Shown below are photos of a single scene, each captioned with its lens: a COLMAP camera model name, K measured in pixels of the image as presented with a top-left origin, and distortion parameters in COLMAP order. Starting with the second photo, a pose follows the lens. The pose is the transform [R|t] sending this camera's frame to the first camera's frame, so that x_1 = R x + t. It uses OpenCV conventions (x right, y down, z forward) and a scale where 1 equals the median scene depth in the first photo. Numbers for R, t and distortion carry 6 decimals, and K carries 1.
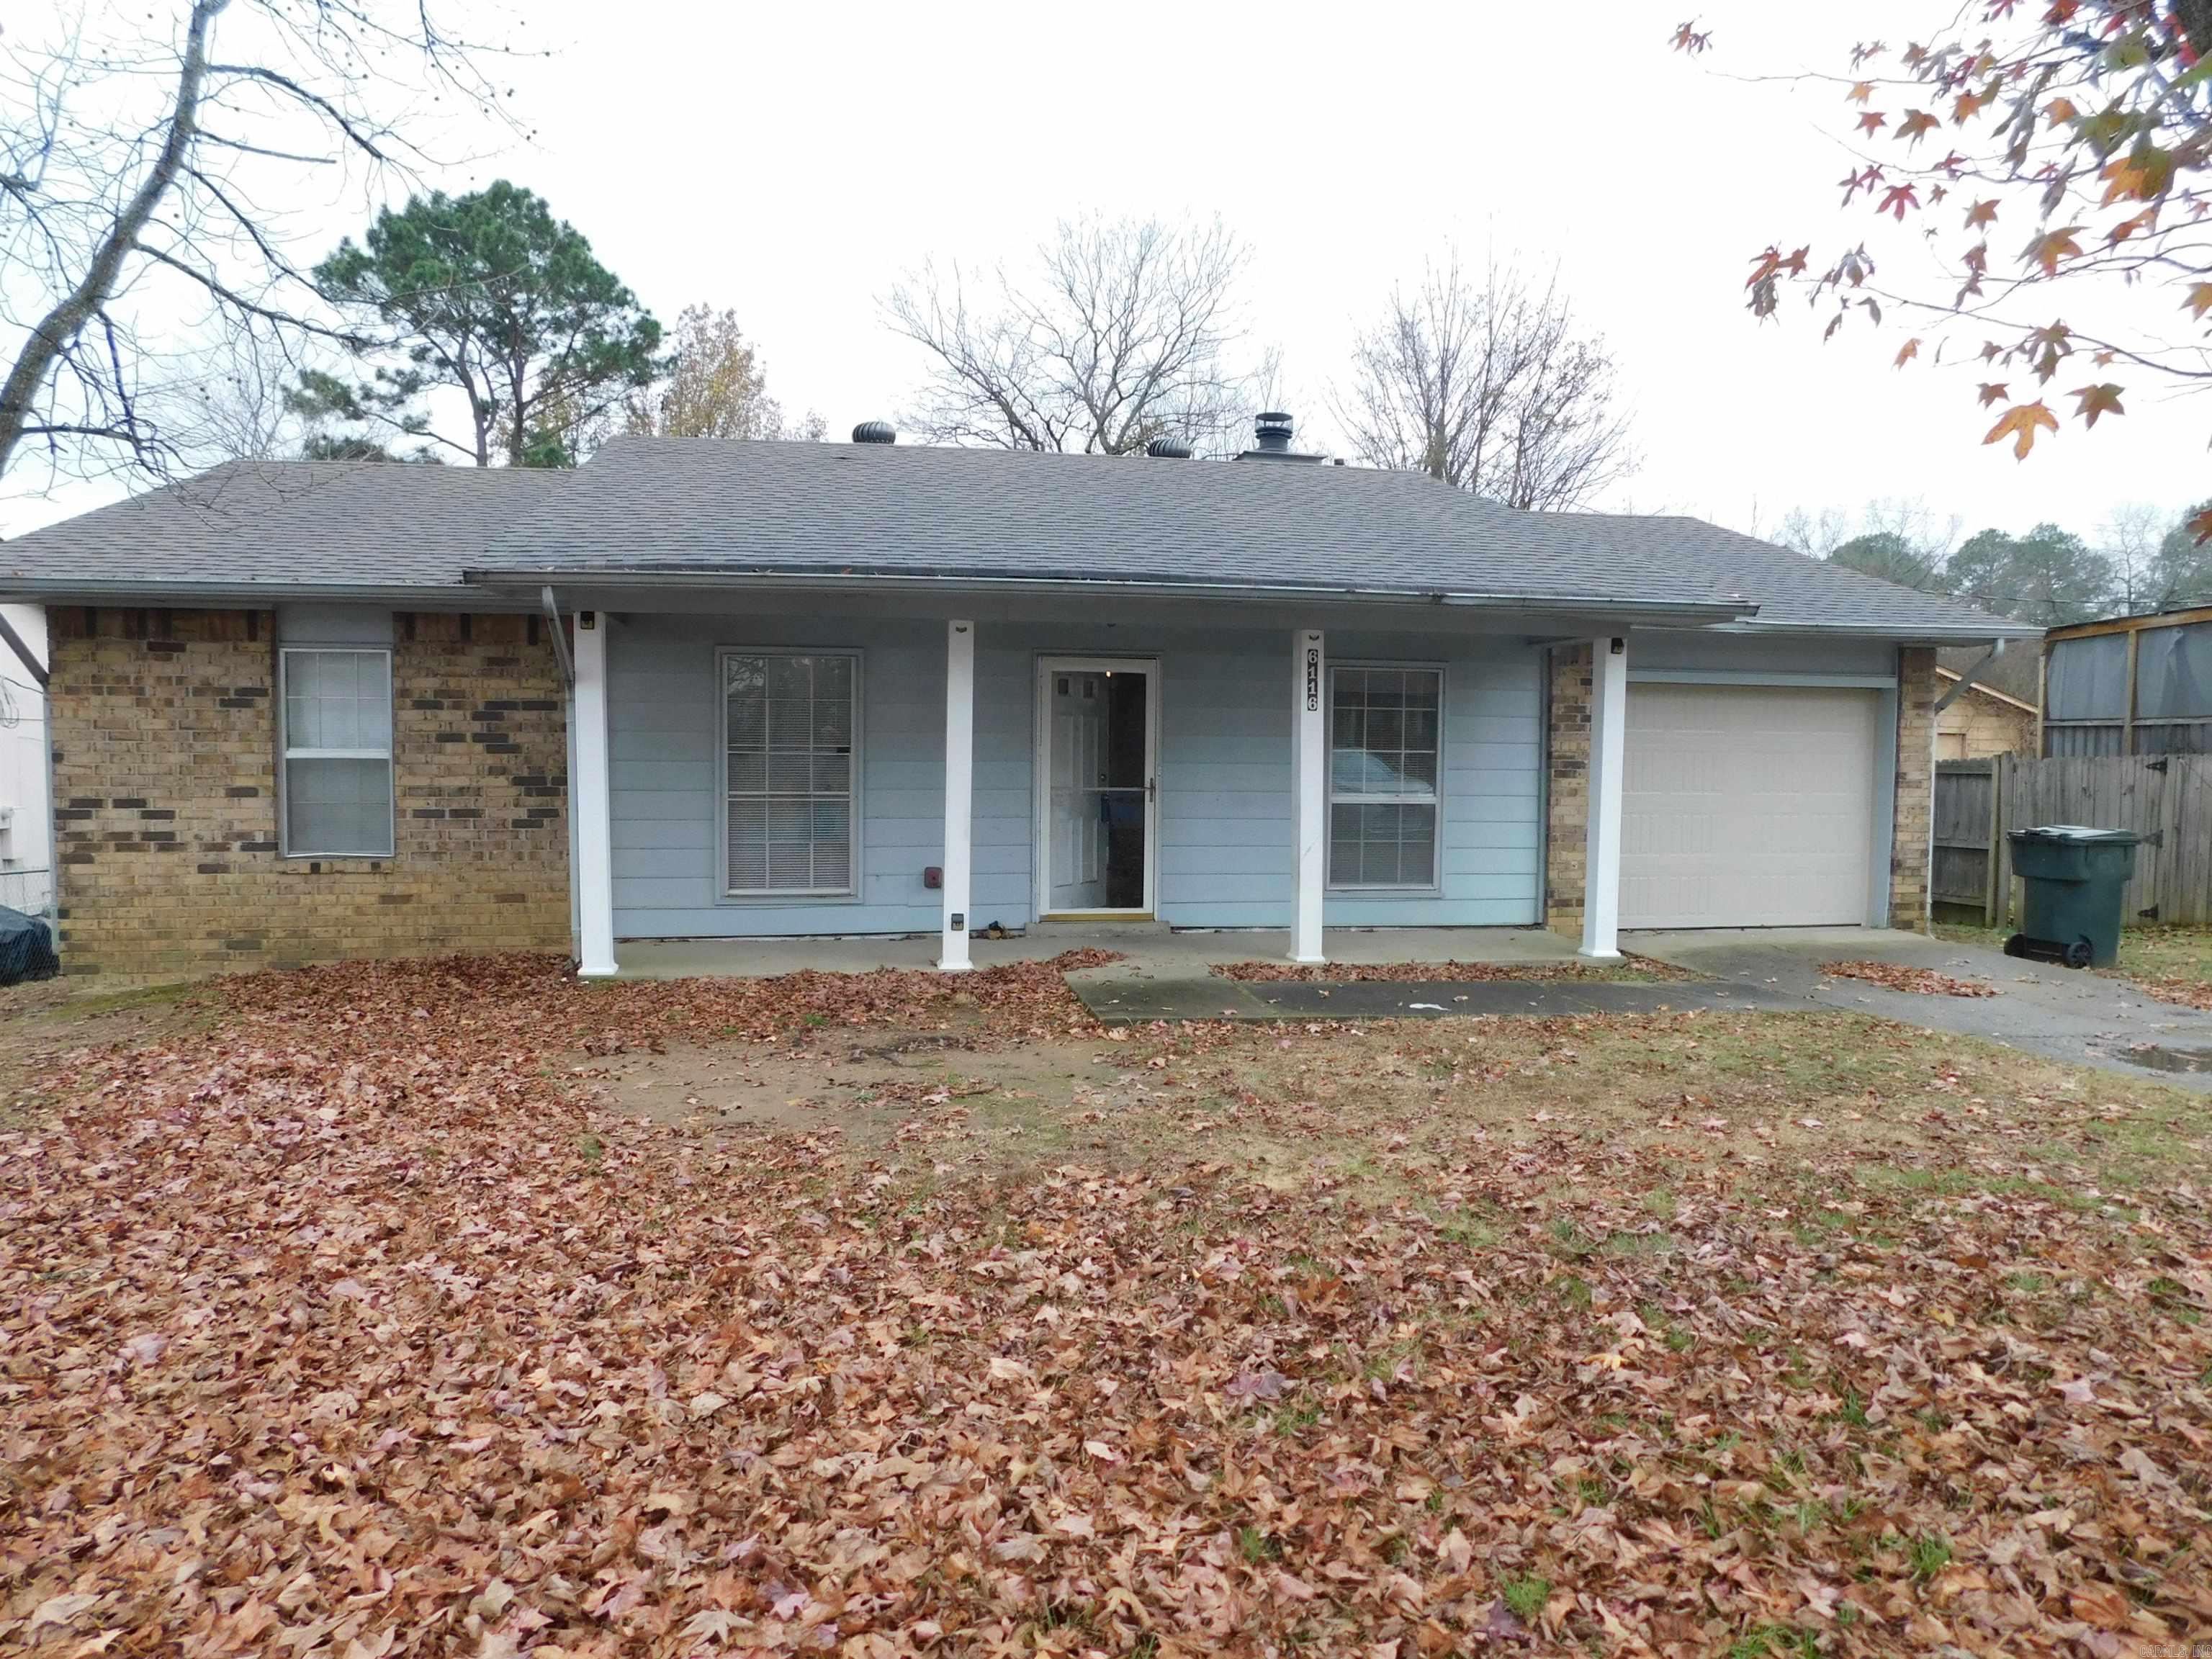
lens RADIAL K [[1468.4, 0, 1119.2], [0, 1468.4, 825.7], [0, 0, 1]] dist [-0.067863, 0.037889]
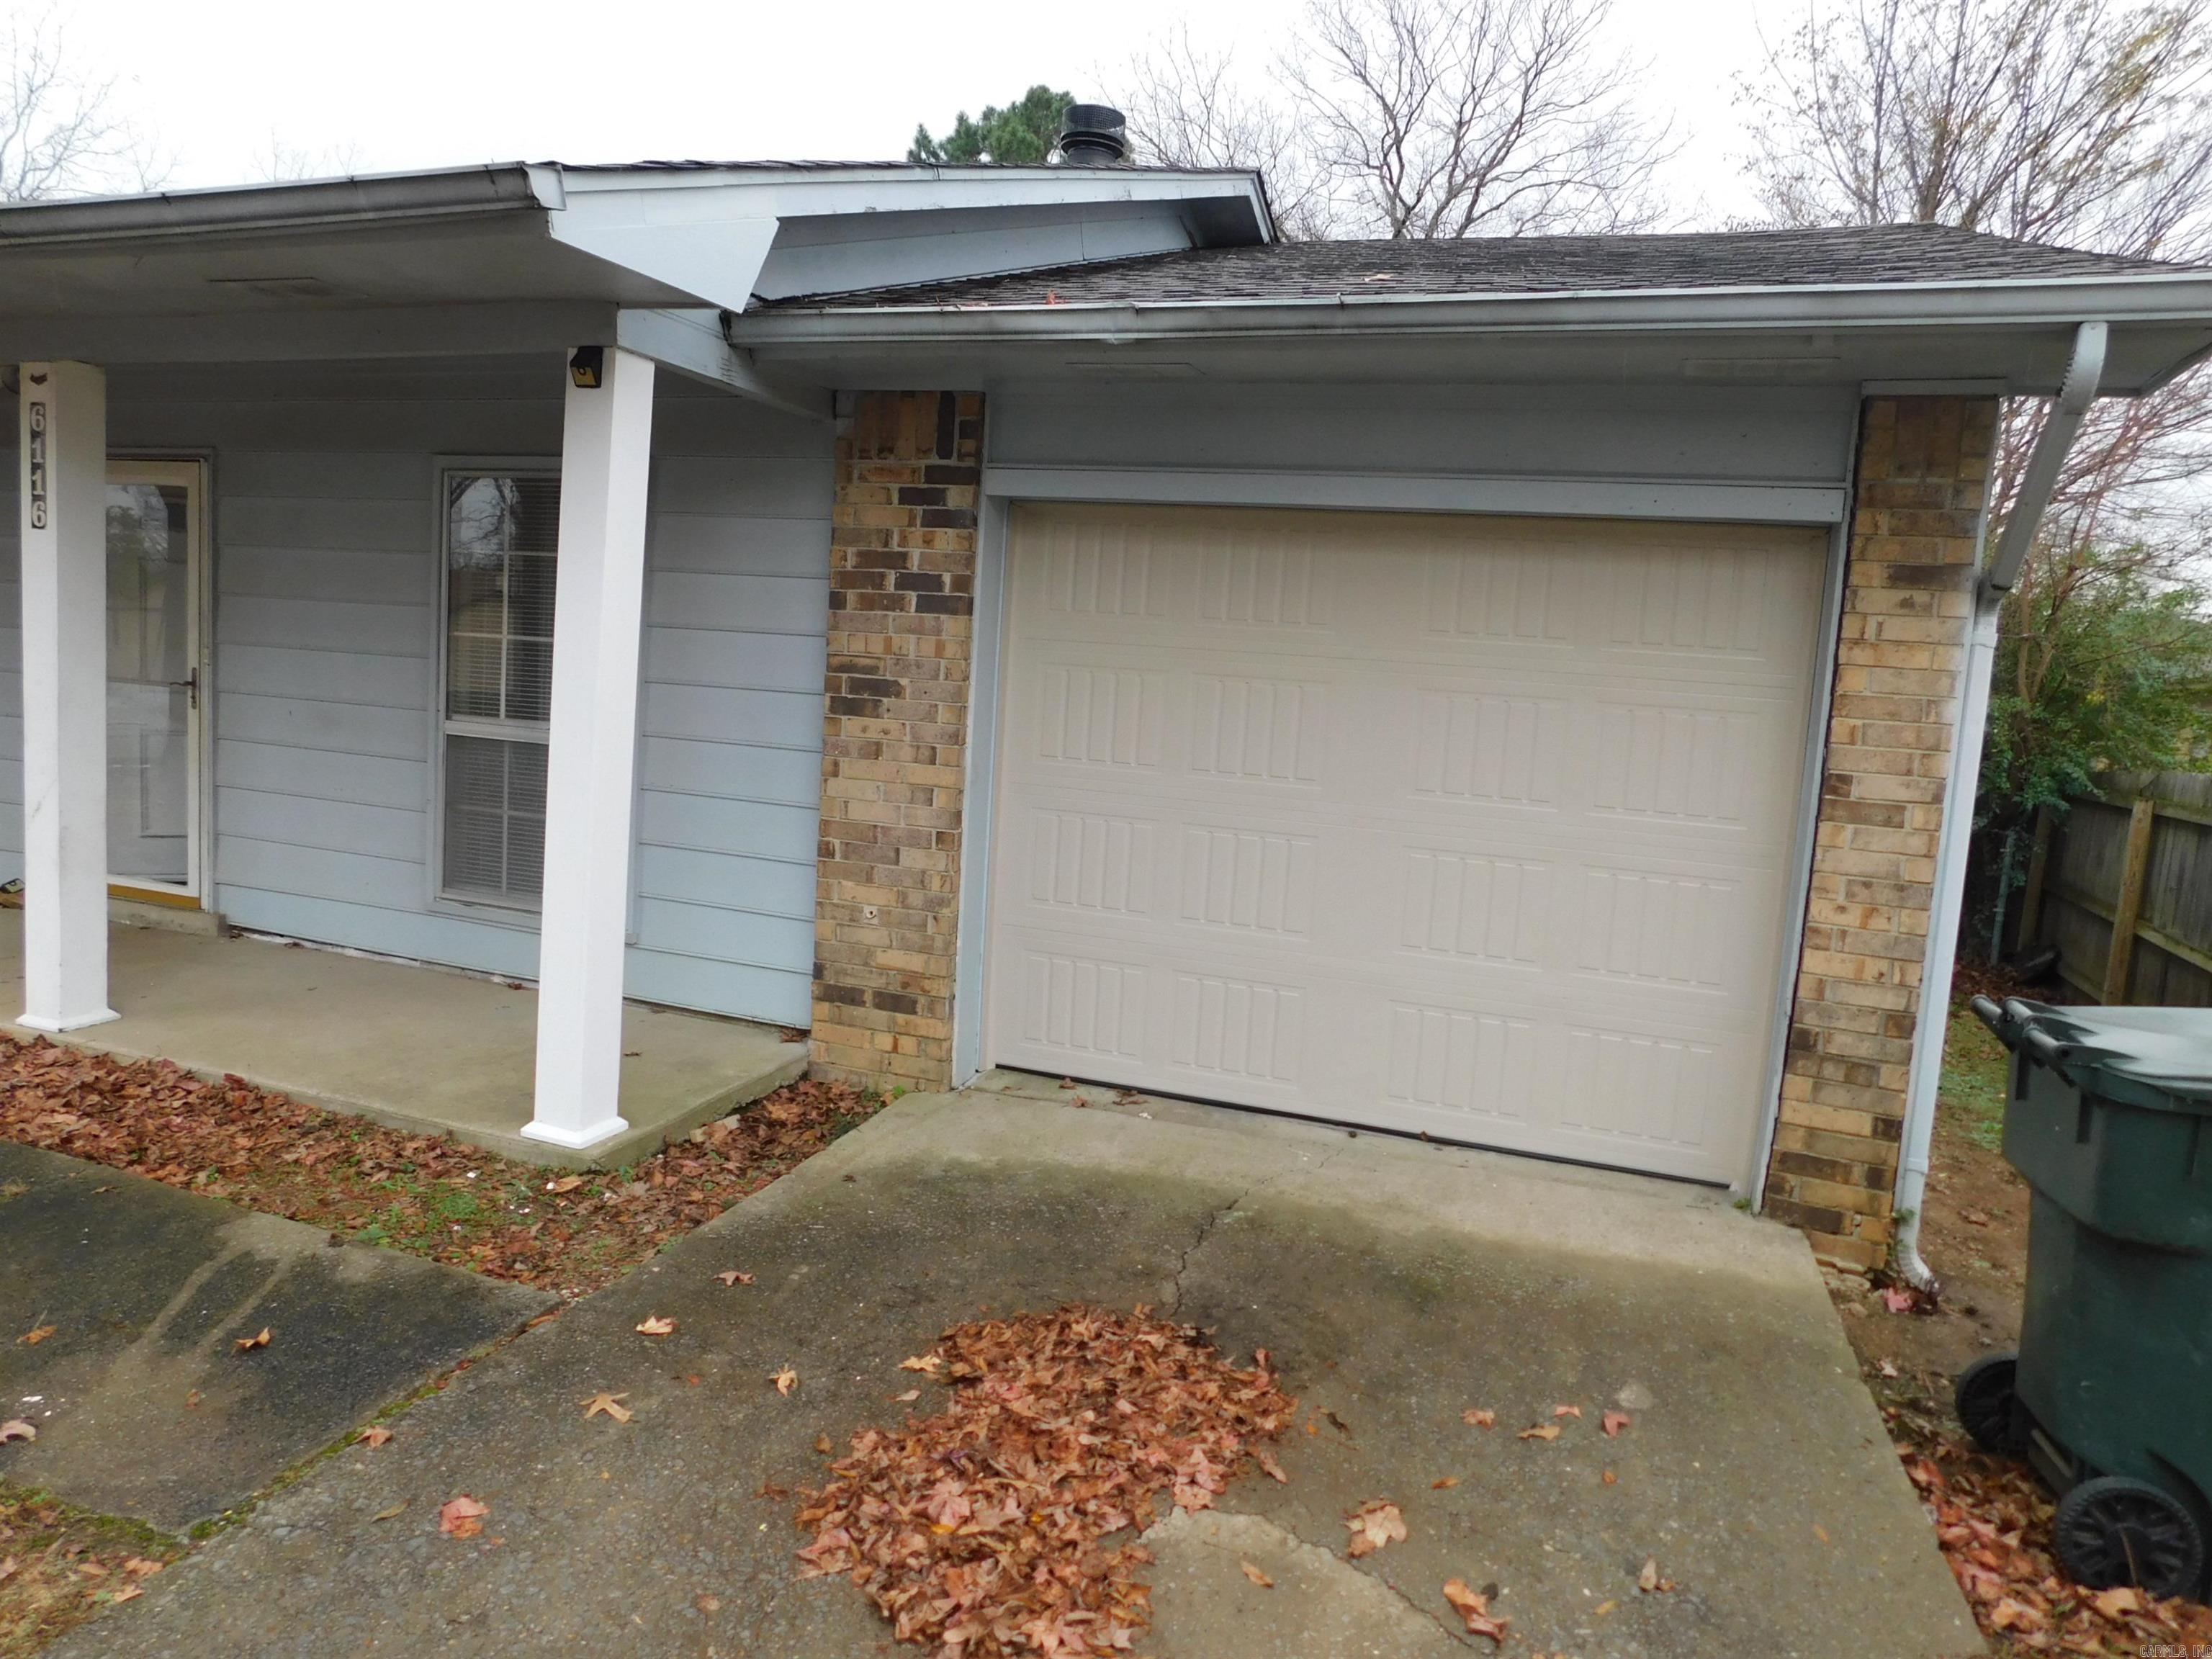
lens RADIAL K [[1468.4, 0, 1119.2], [0, 1468.4, 825.7], [0, 0, 1]] dist [-0.067863, 0.037889]
pose [[0.857917, 0.101875, -0.503587, 0.591103], [-0.085477, 0.994786, 0.055625, -0.030780], [0.506629, -0.004677, 0.862152, 0.648873]]
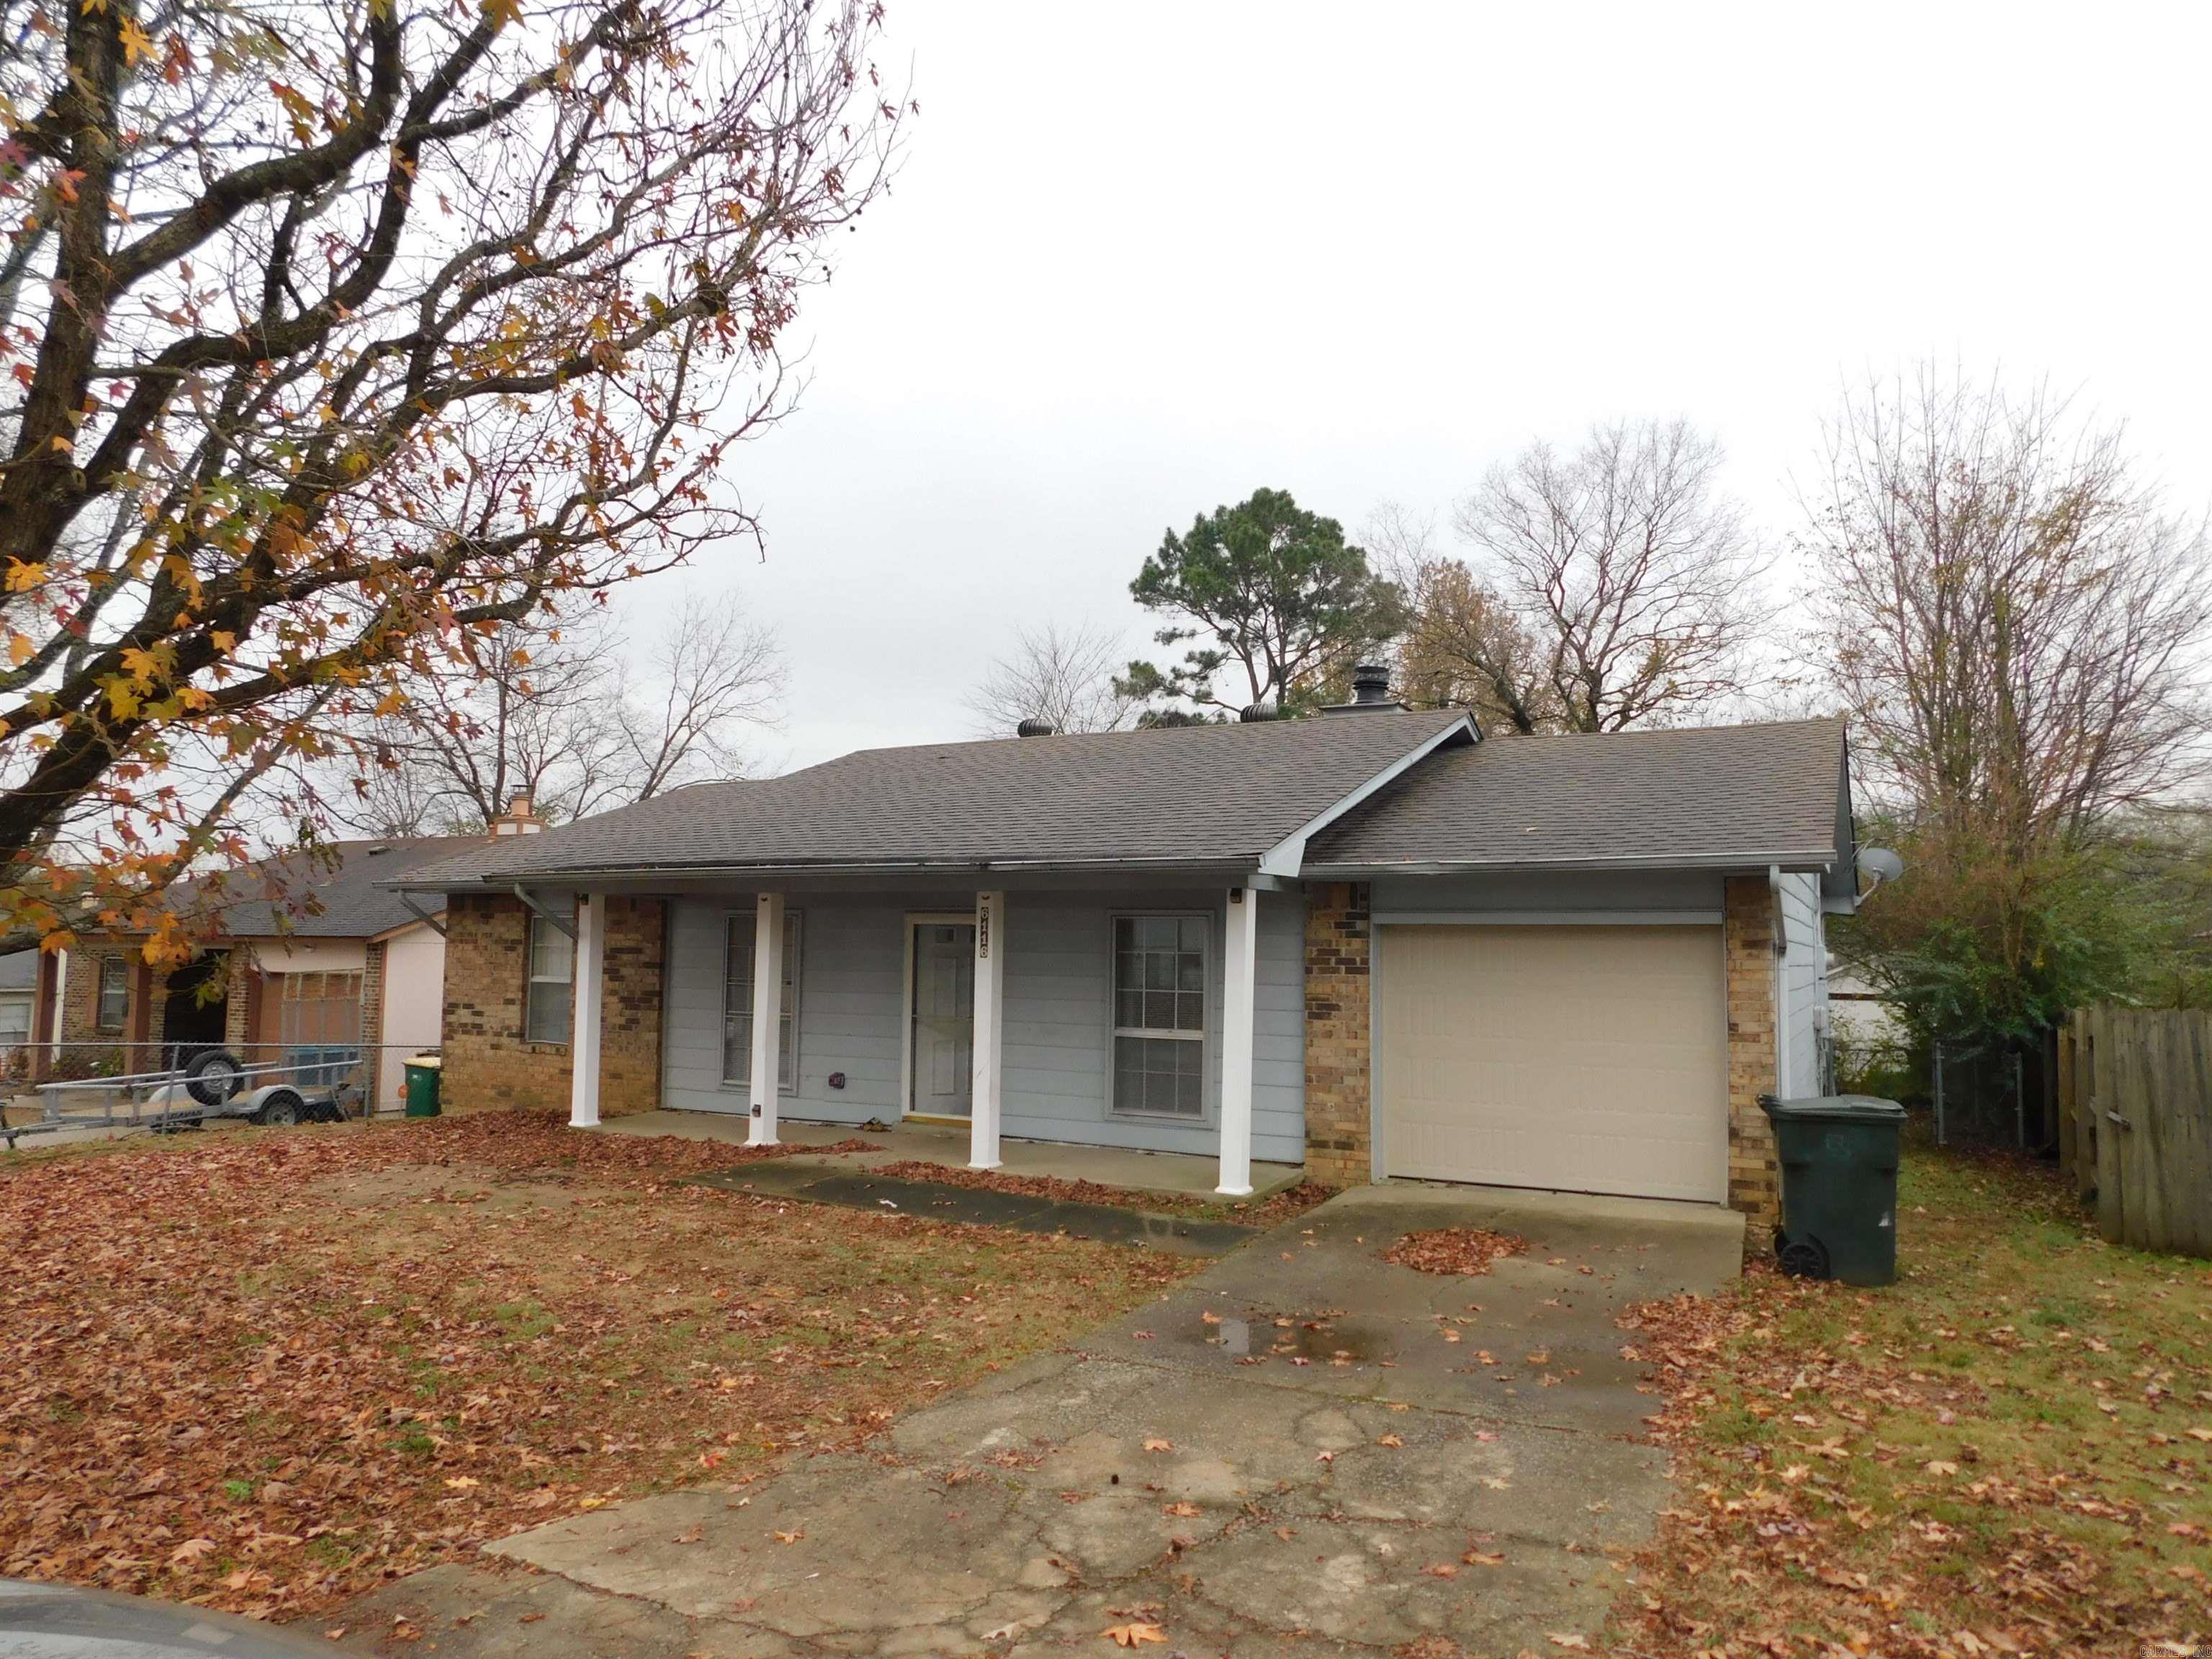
lens RADIAL K [[1468.4, 0, 1119.2], [0, 1468.4, 825.7], [0, 0, 1]] dist [-0.067863, 0.037889]
pose [[0.774468, -0.052437, -0.630437, 0.837622], [-0.039085, 0.990689, -0.130415, -0.027686], [0.631405, 0.125643, 0.765207, 0.107912]]
